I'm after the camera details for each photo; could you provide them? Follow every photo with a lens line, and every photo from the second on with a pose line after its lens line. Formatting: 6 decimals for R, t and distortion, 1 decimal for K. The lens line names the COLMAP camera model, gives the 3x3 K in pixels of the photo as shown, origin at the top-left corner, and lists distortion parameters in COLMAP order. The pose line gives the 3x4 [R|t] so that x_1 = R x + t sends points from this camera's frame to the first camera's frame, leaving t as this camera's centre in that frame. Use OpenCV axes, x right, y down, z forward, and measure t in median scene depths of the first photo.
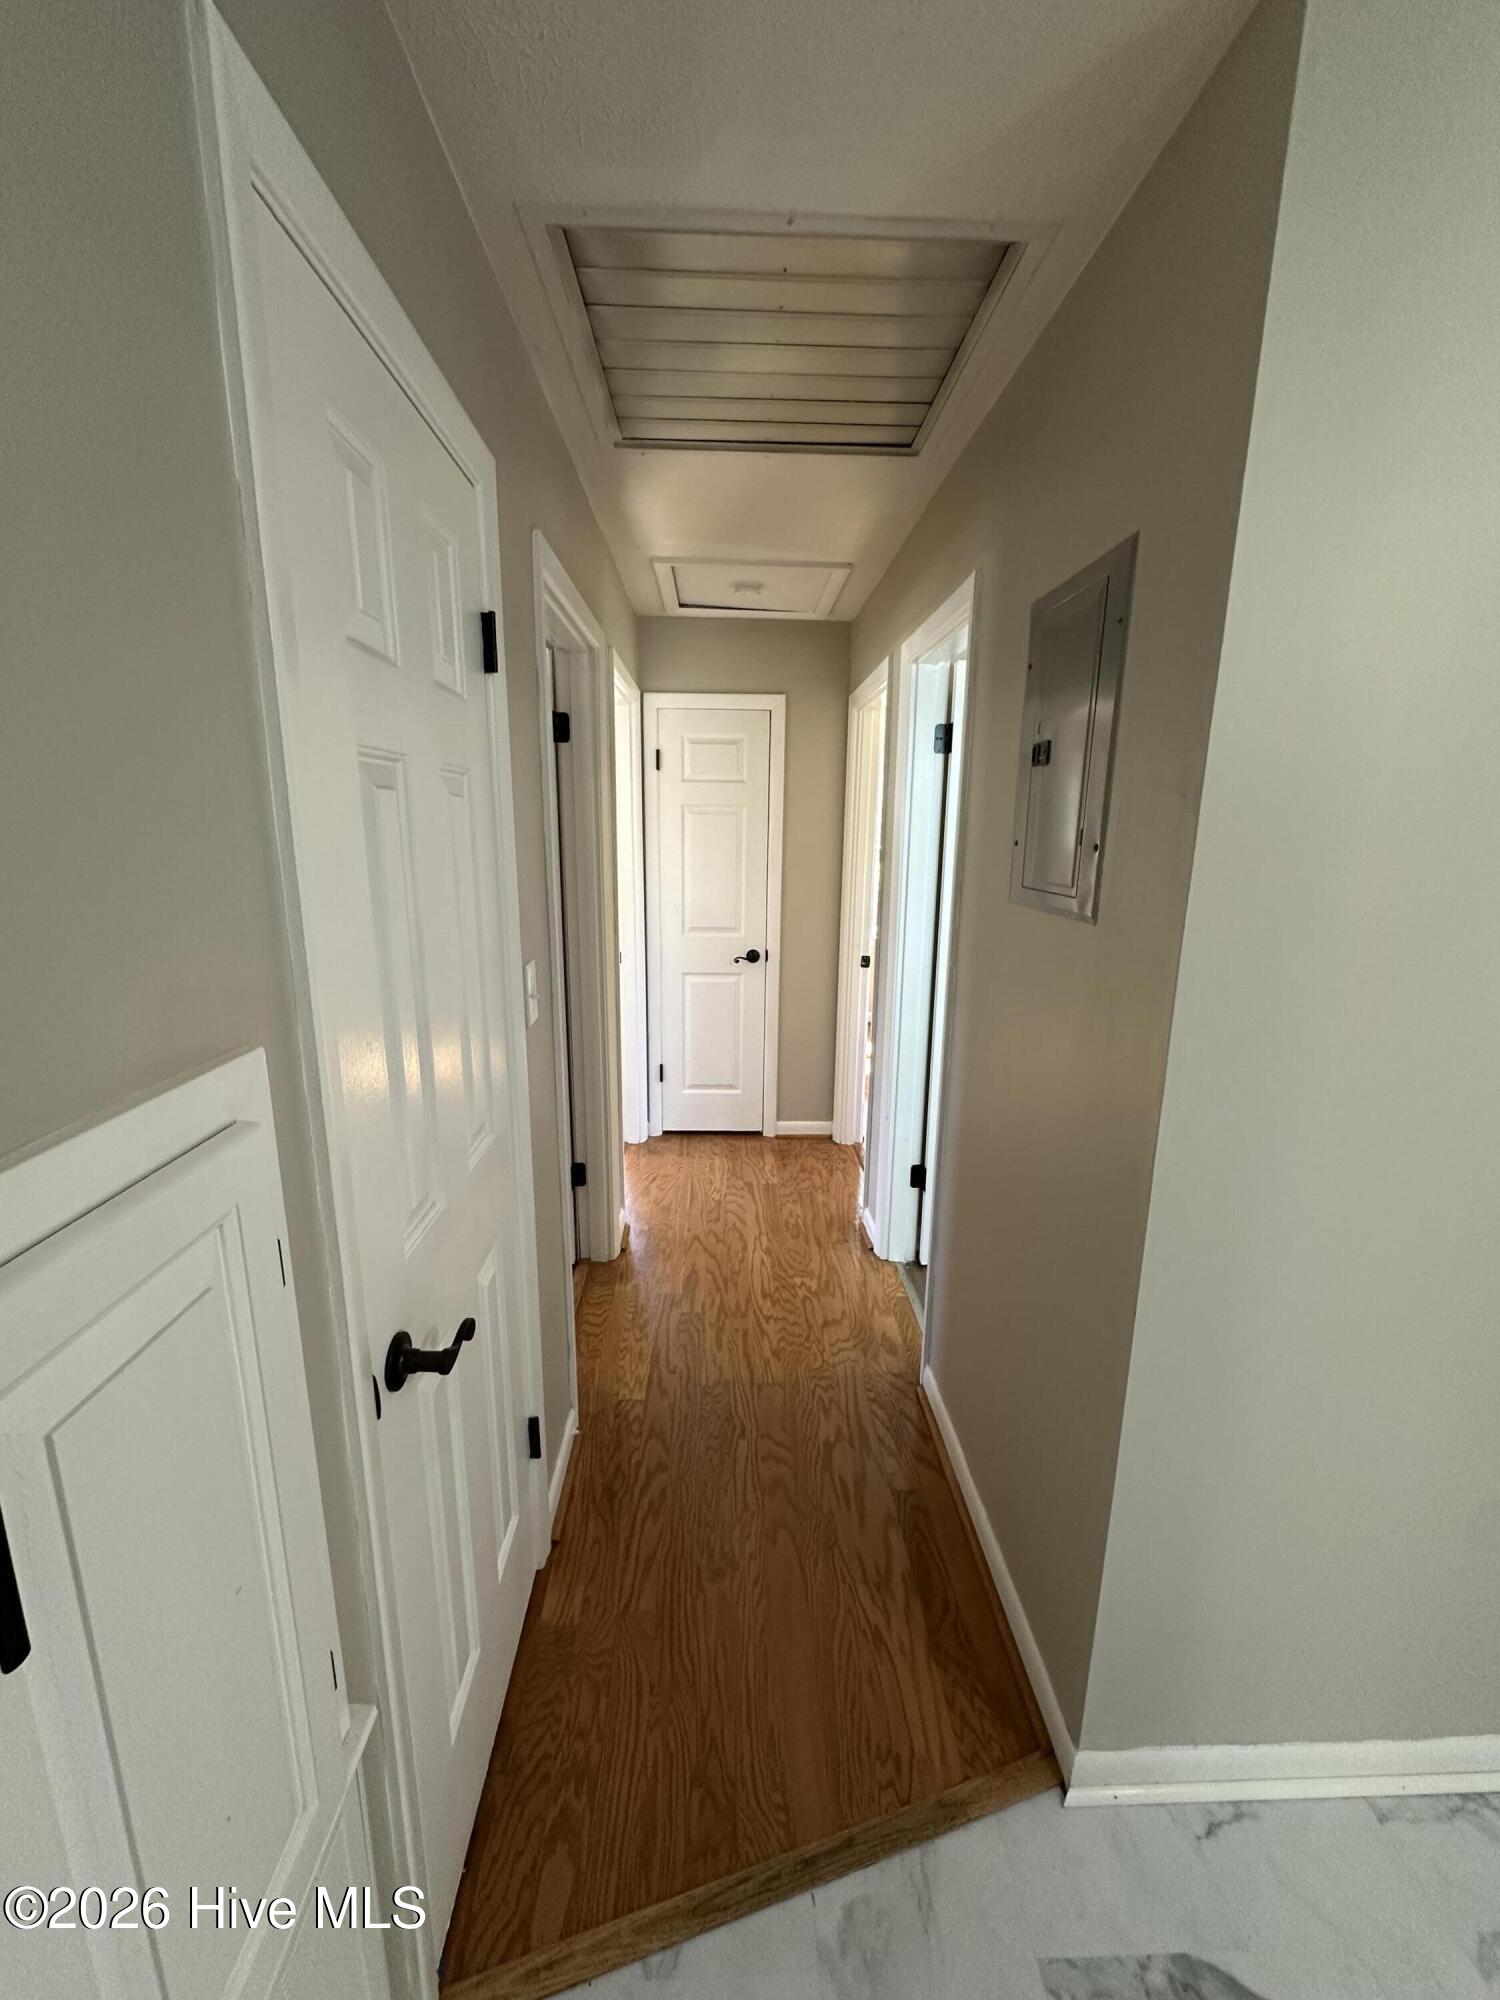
lens RADIAL K [[799.0, 0, 748.6], [0, 799.0, 1003.0], [0, 0, 1]] dist [-0.003110, 0.000088]
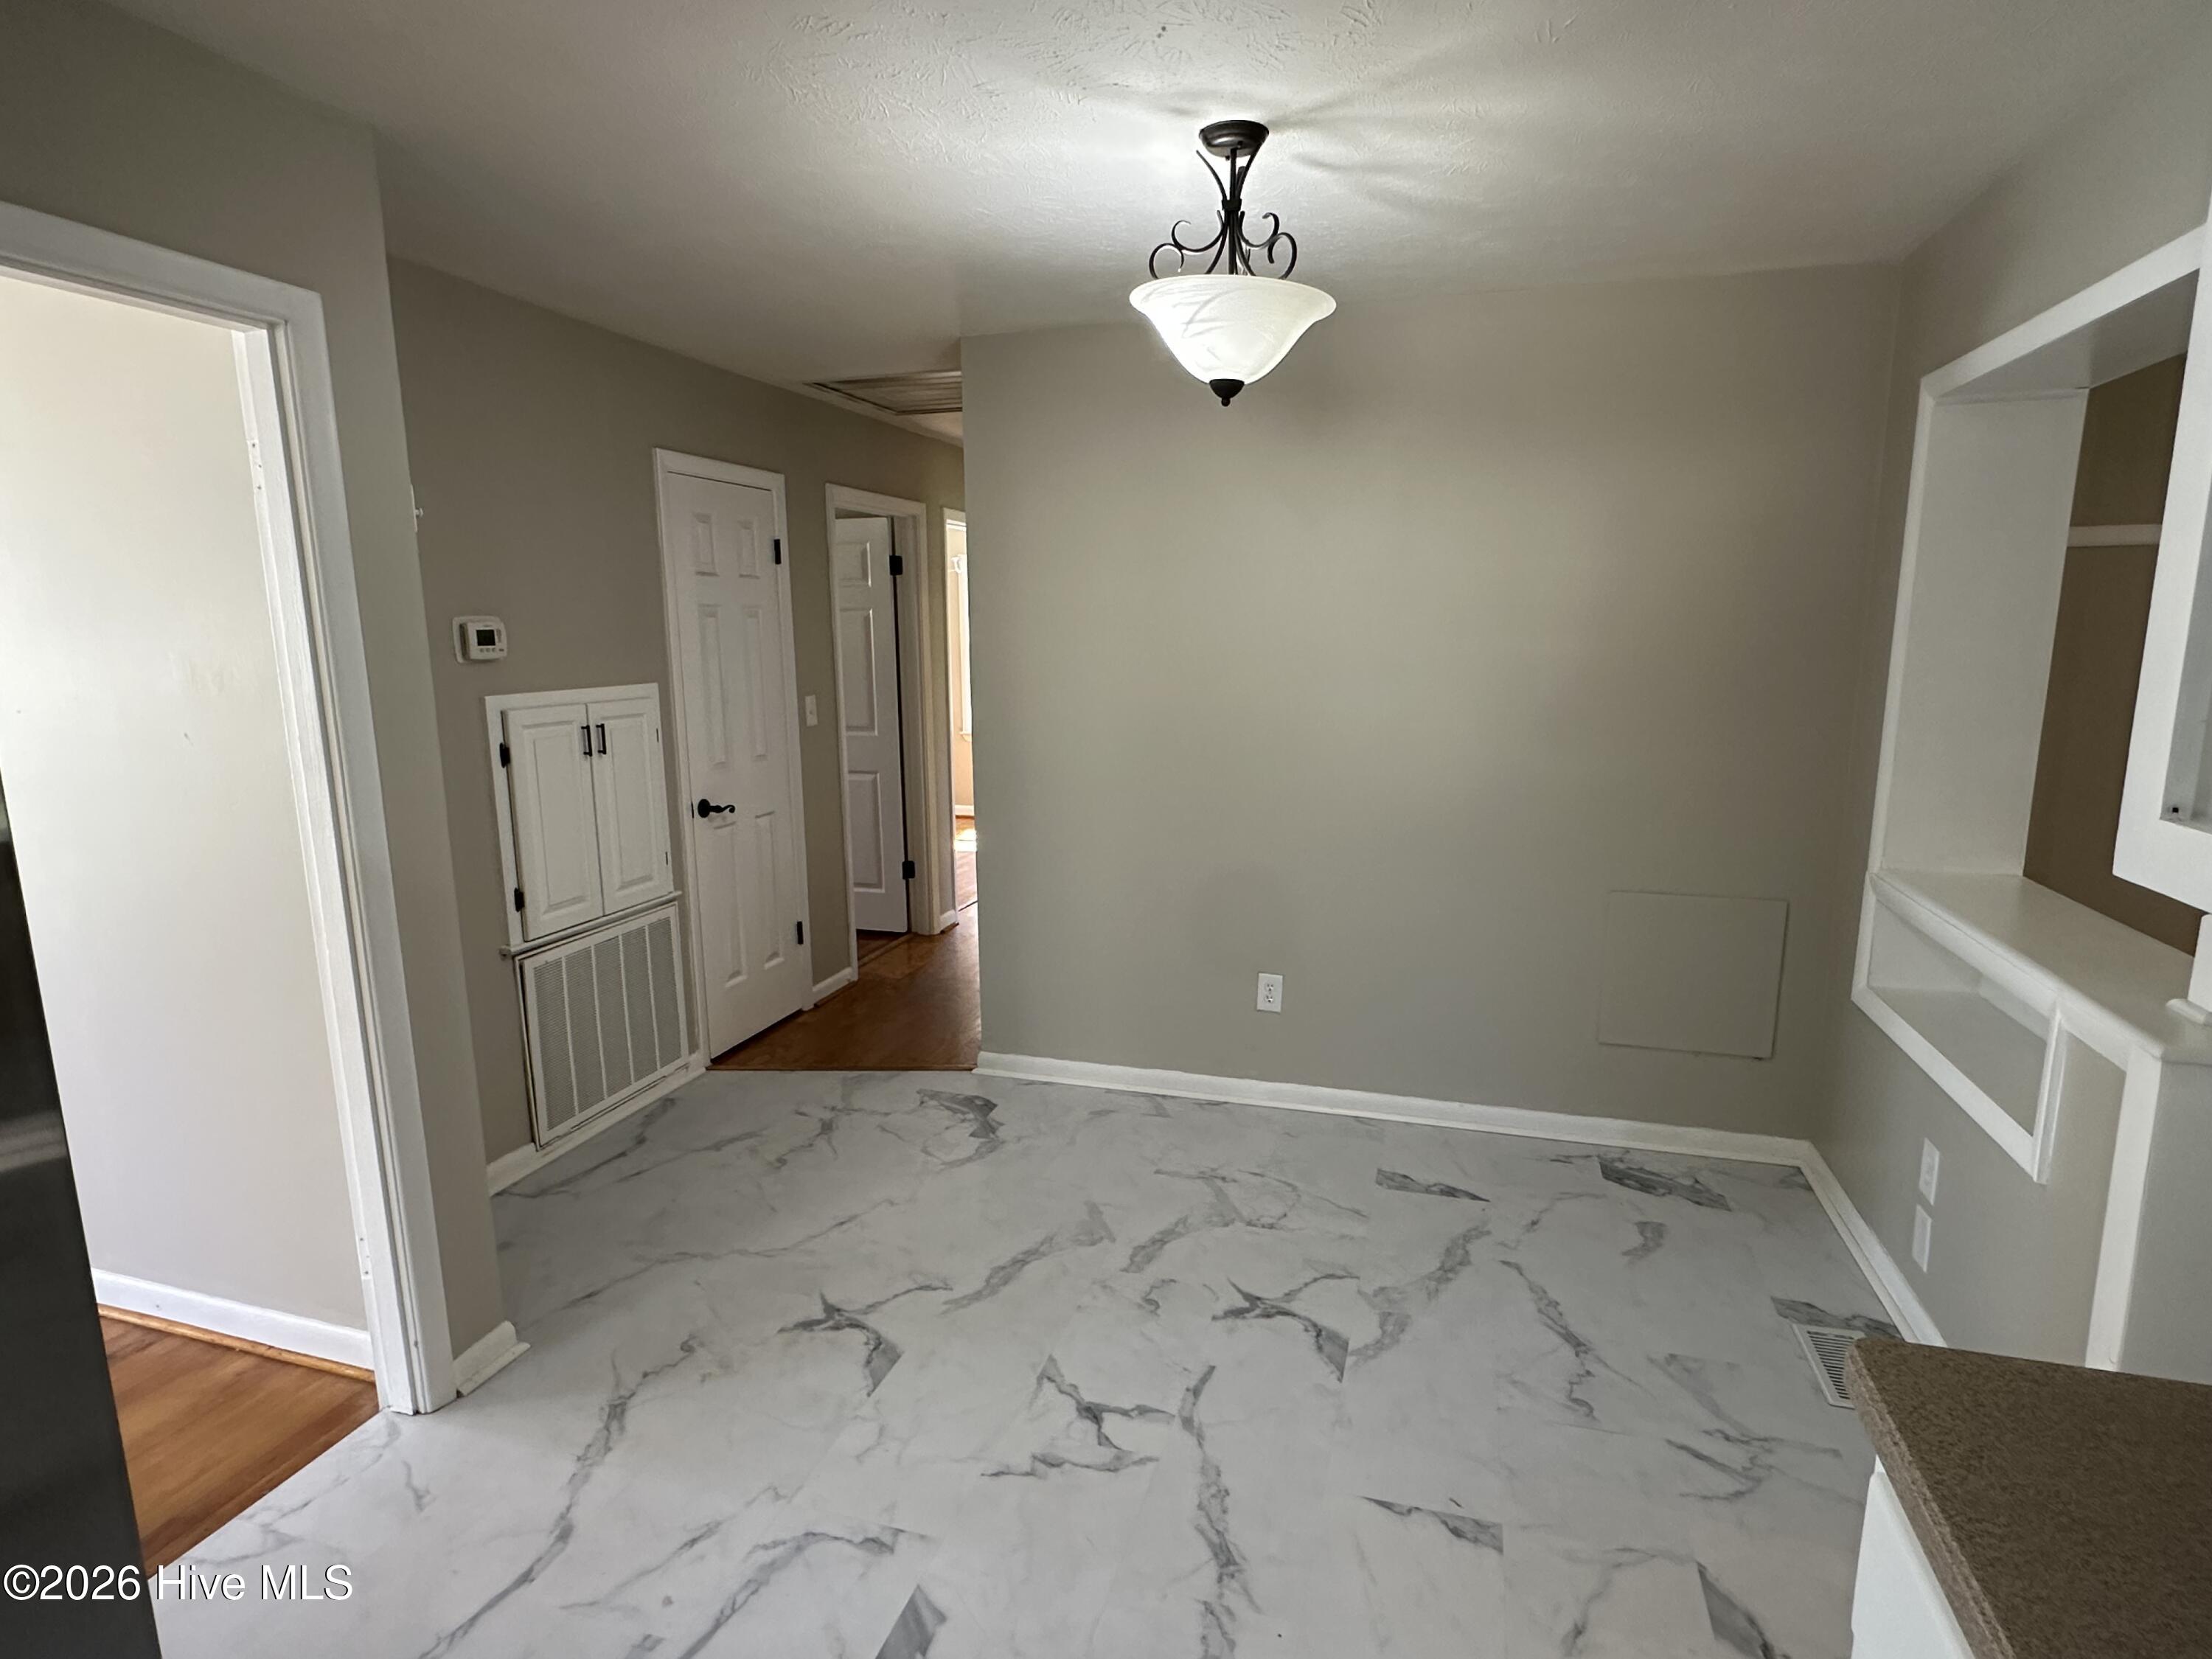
lens RADIAL K [[1164.8, 0, 1105.4], [0, 1164.8, 832.9], [0, 0, 1]] dist [0.004280, -0.000257]
pose [[0.946282, 0.037677, -0.321139, 0.911597], [-0.052465, 0.997918, -0.037516, 0.241024], [0.319057, 0.052349, 0.946289, -1.004800]]
